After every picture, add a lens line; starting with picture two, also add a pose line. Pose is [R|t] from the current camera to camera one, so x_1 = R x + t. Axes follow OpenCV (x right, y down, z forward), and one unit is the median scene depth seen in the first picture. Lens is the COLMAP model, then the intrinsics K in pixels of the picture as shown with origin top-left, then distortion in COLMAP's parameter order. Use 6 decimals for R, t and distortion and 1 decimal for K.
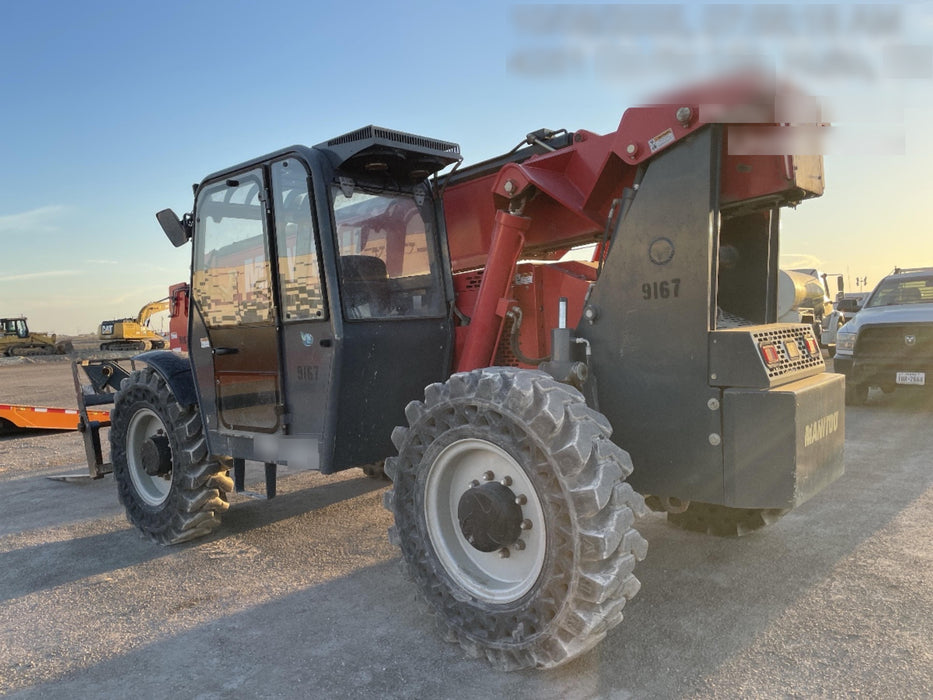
lens RADIAL K [[700.7, 0, 459.6], [0, 700.7, 355.0], [0, 0, 1]] dist [0.077215, -0.094895]
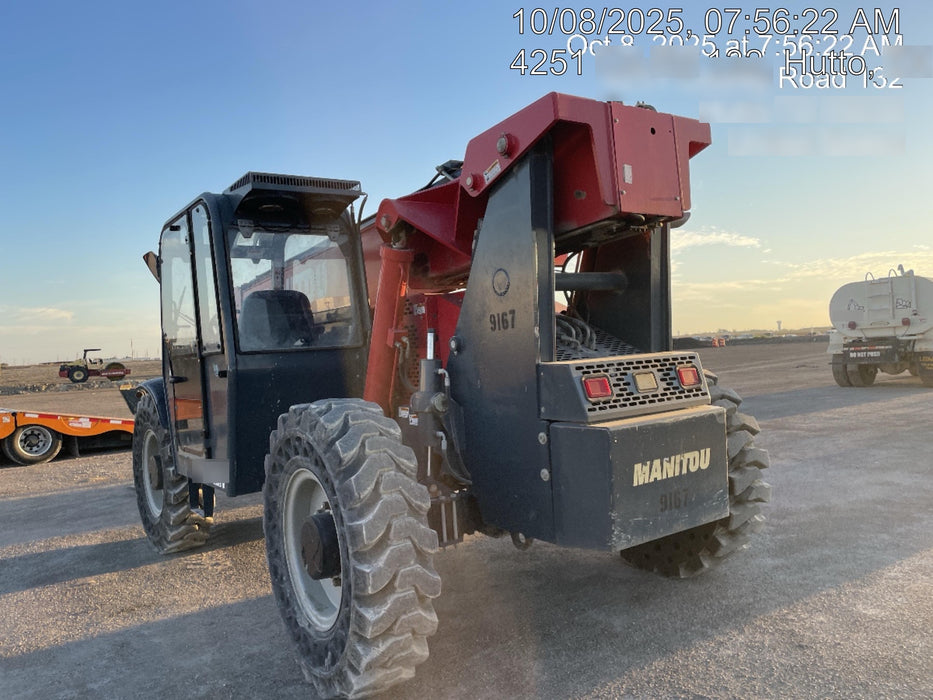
lens RADIAL K [[700.7, 0, 466.8], [0, 700.7, 353.1], [0, 0, 1]] dist [0.077215, -0.094895]
pose [[0.974629, -0.008458, -0.223665, 0.421924], [0.002860, 0.999675, -0.025339, -0.020946], [0.223807, 0.024056, 0.974337, 0.030734]]
